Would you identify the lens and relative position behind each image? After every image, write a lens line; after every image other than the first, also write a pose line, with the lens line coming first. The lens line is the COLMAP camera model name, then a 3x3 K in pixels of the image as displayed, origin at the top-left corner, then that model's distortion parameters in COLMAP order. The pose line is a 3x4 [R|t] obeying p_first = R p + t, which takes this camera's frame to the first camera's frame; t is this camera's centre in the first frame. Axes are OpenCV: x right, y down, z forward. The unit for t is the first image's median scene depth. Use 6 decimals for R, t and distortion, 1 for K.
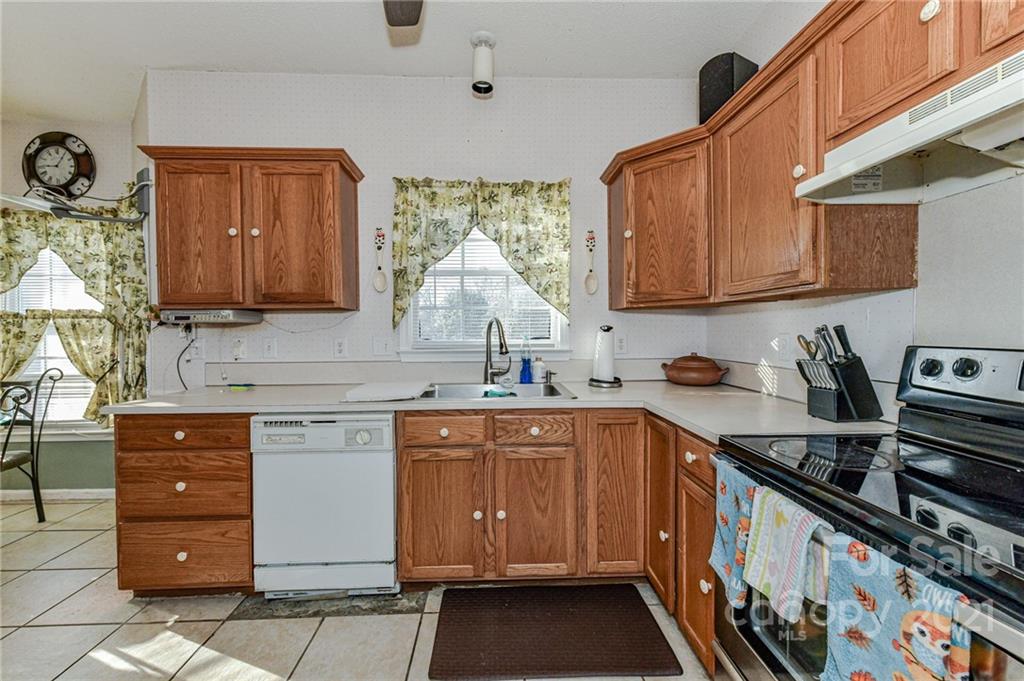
lens RADIAL K [[397.6, 0, 511.8], [0, 397.6, 337.9], [0, 0, 1]] dist [-0.000565, -0.000085]
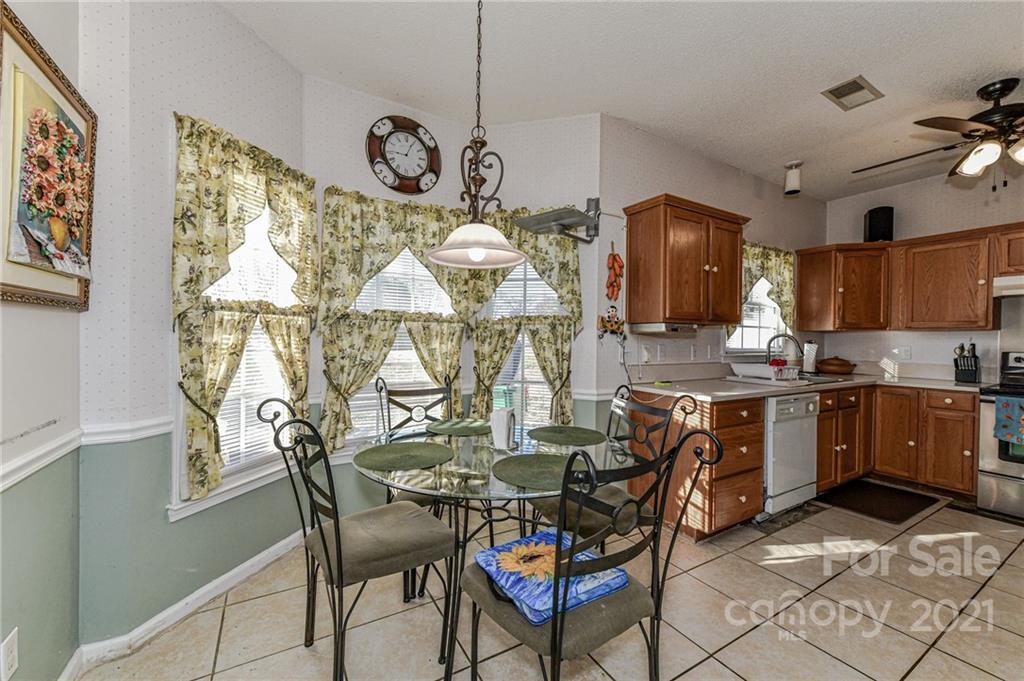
lens RADIAL K [[384.4, 0, 548.4], [0, 384.4, 340.9], [0, 0, 1]] dist [0.001710, 0.000115]
pose [[0.882125, 0.014841, 0.470782, -1.284028], [-0.010398, 0.999873, -0.012038, 0.003863], [-0.470901, 0.005724, 0.882168, 0.066189]]
